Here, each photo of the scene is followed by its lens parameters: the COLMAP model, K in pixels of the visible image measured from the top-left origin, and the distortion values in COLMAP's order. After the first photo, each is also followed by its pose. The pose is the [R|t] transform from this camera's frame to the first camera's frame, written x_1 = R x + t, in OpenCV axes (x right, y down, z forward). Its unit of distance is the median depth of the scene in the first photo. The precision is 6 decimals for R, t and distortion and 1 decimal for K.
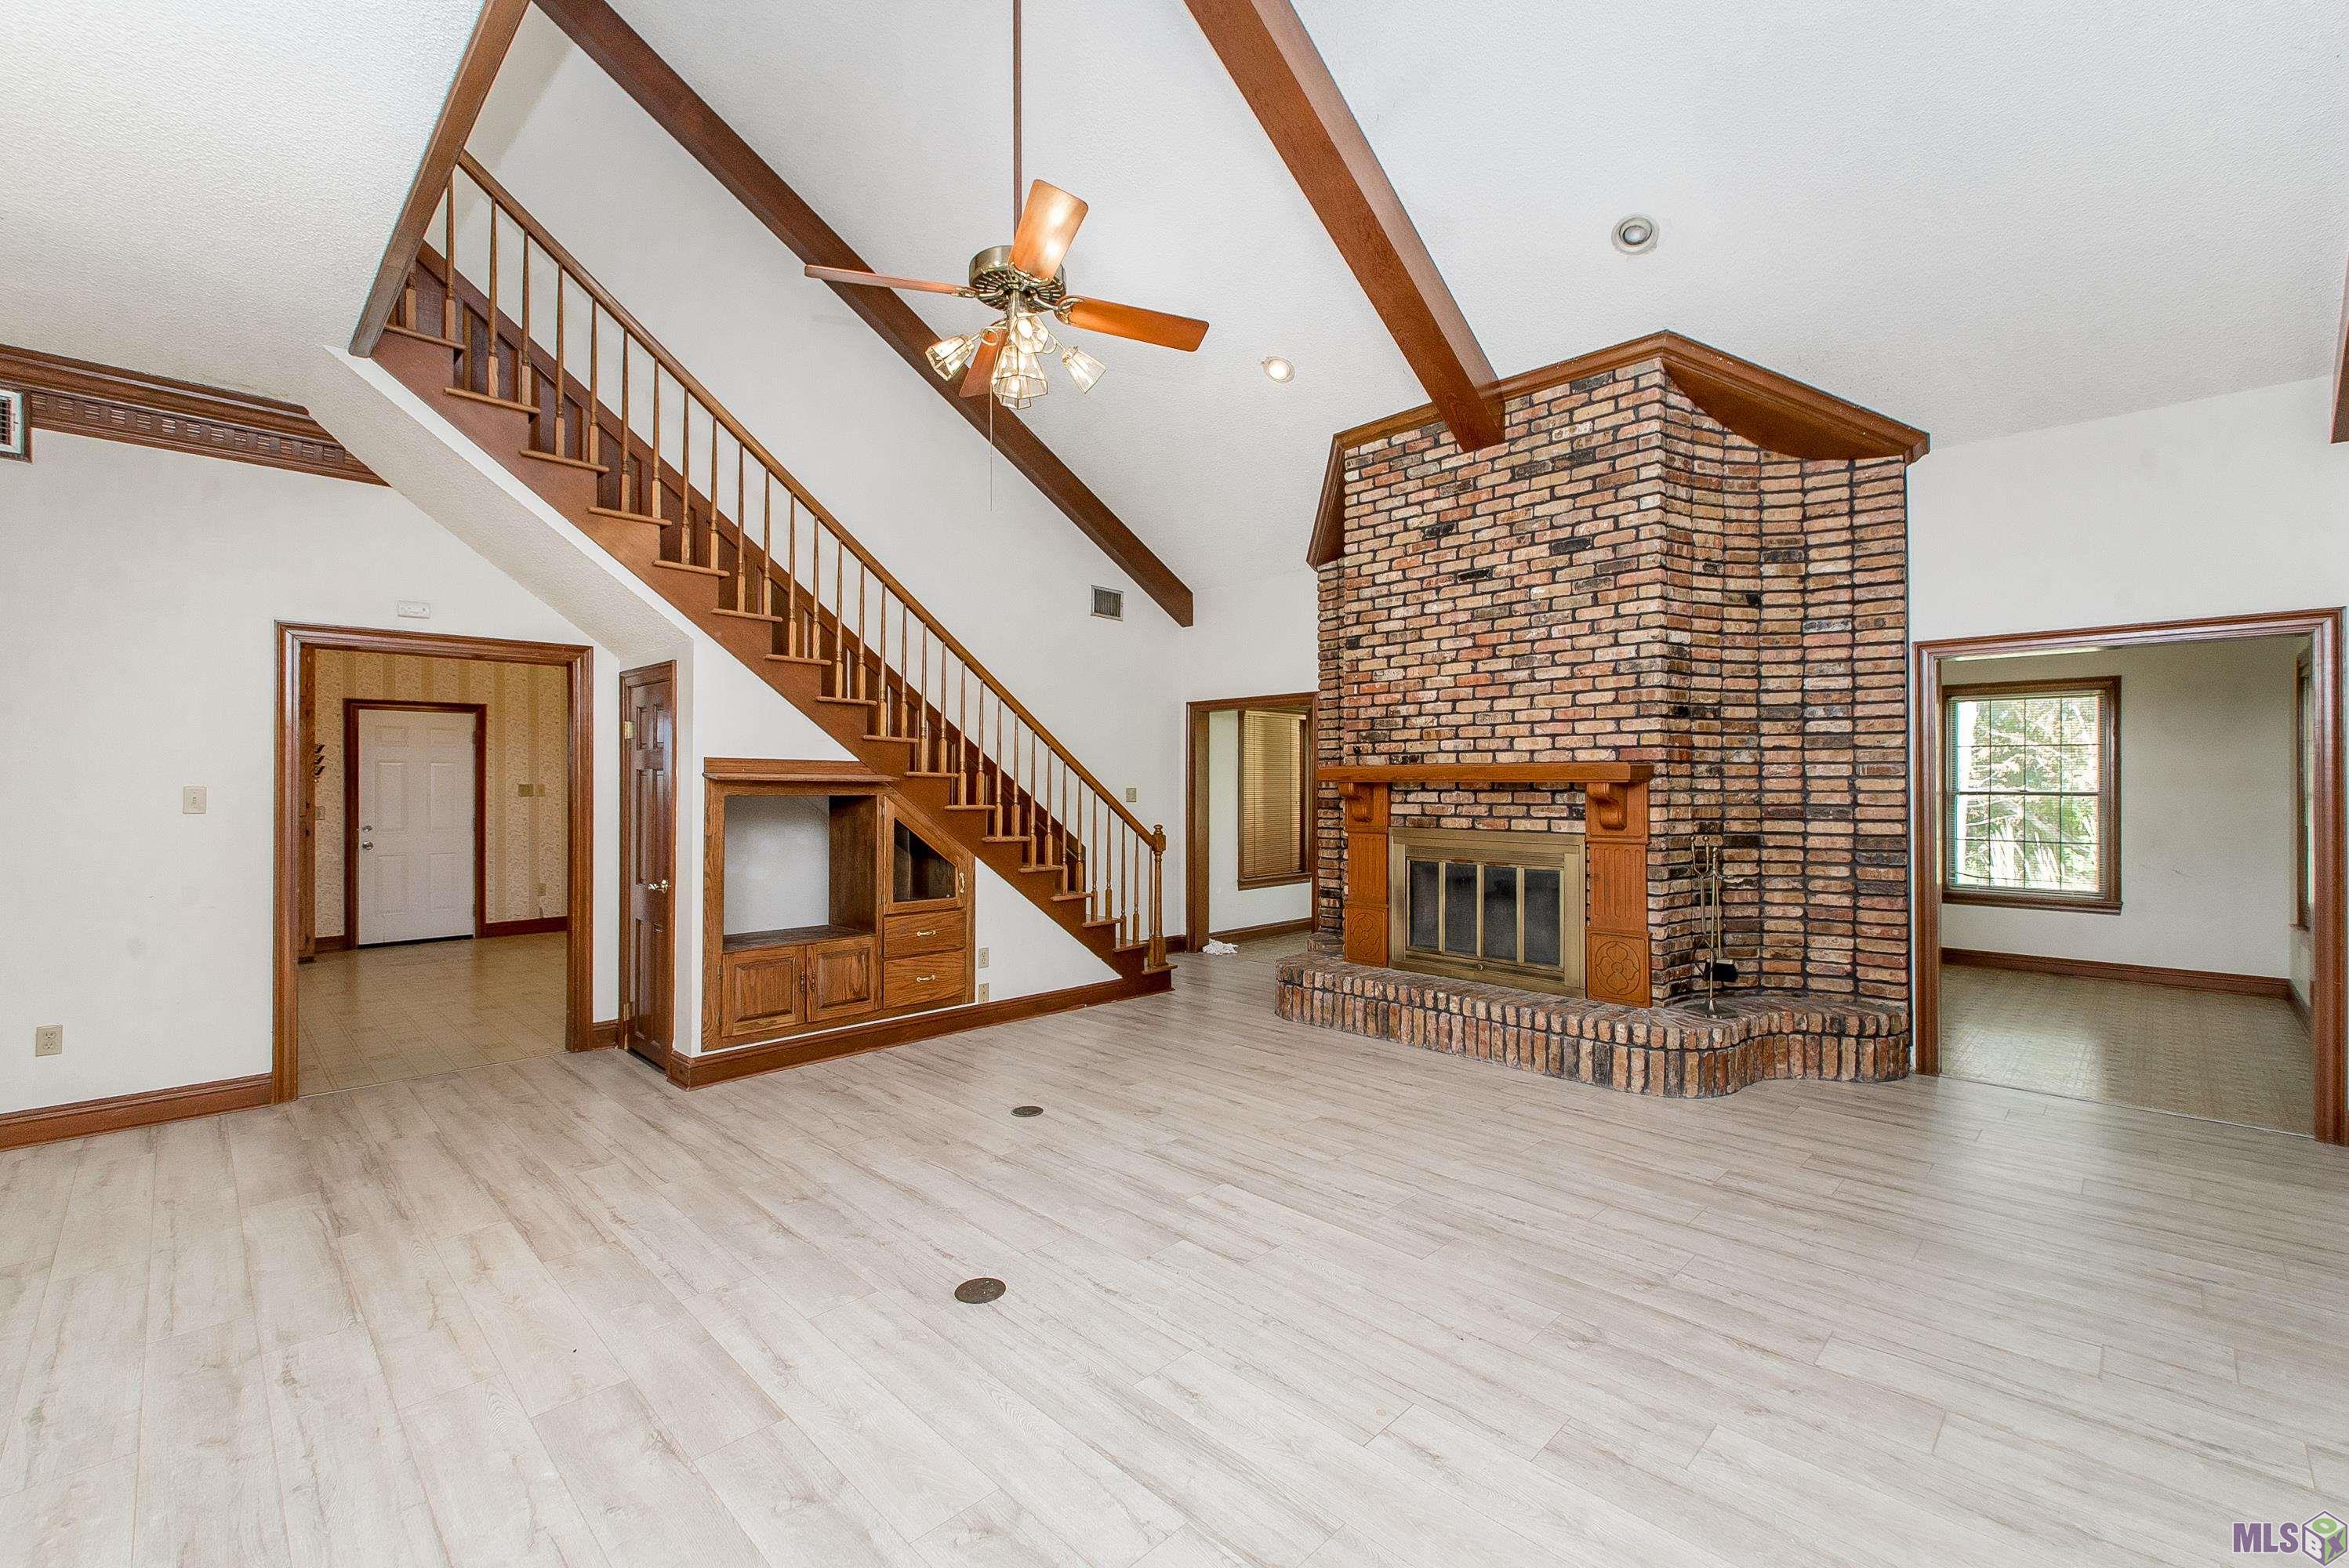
lens RADIAL K [[979.0, 0, 1189.9], [0, 979.0, 773.4], [0, 0, 1]] dist [0.000355, -0.000046]
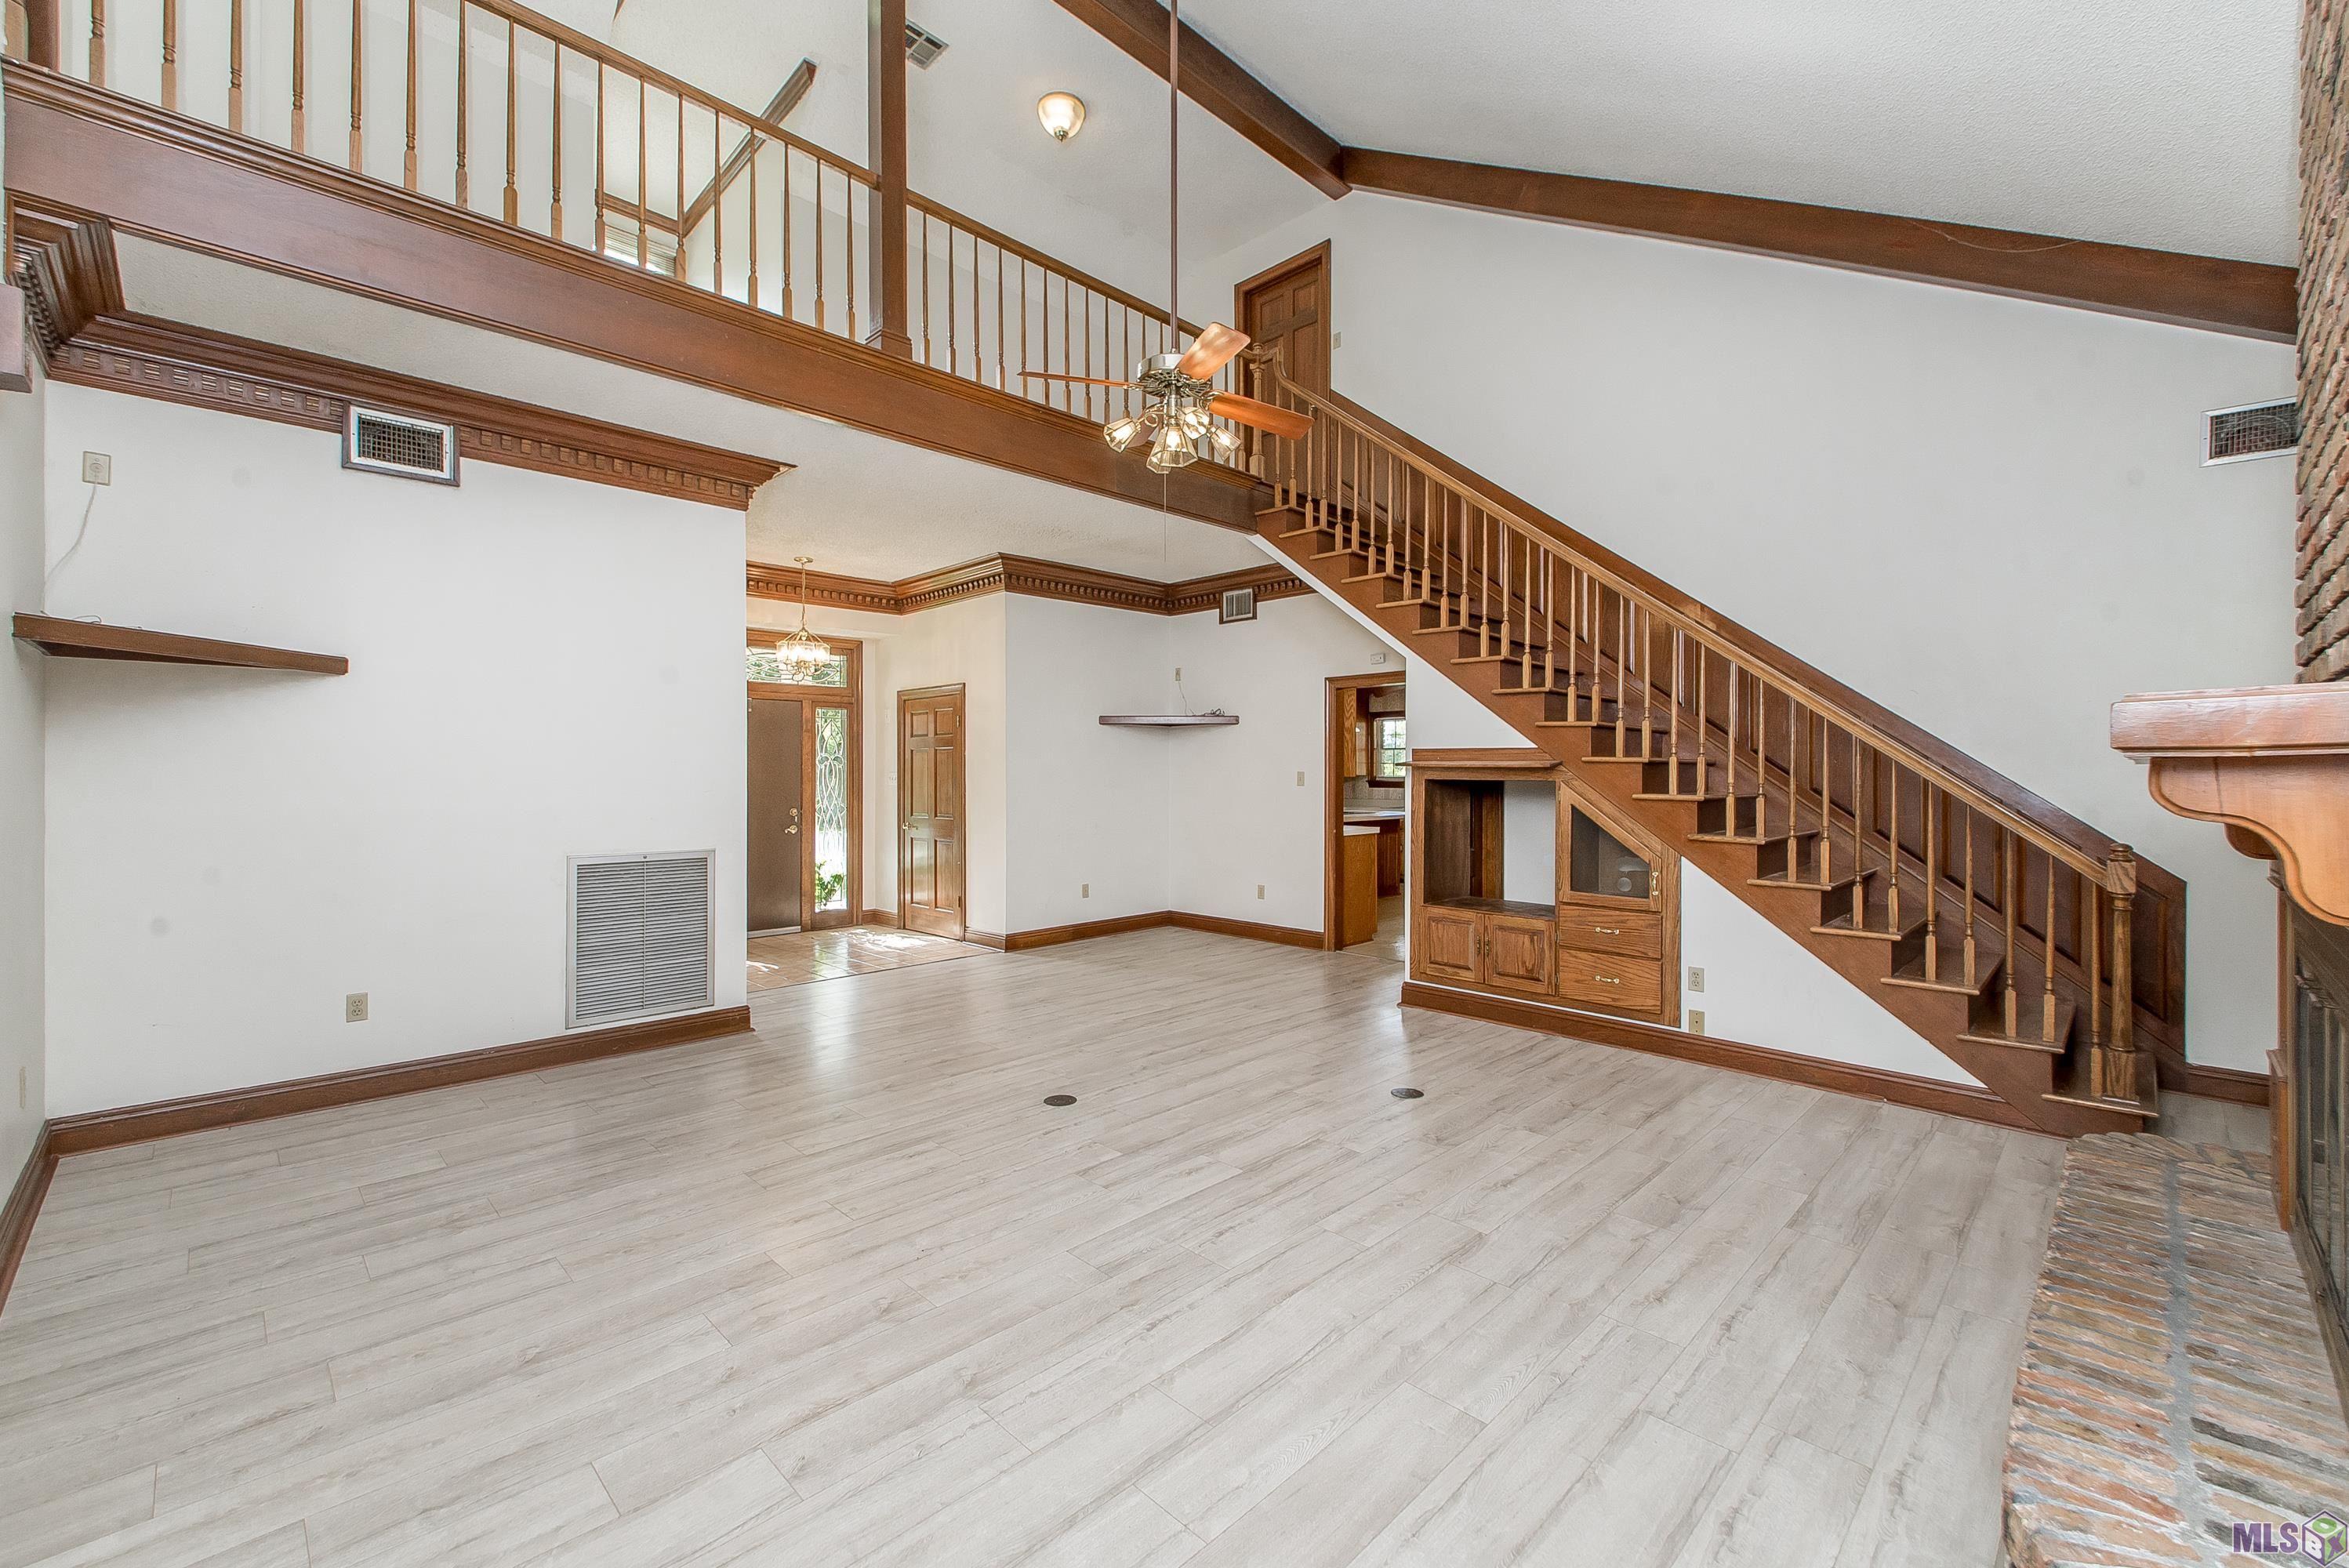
lens RADIAL K [[979.0, 0, 1189.9], [0, 979.0, 773.4], [0, 0, 1]] dist [0.000355, -0.000046]
pose [[-0.007955, 0.003162, -0.999963, 0.913861], [0.007058, 0.999970, 0.003106, 0.012762], [0.999943, -0.007033, -0.007977, 0.855499]]
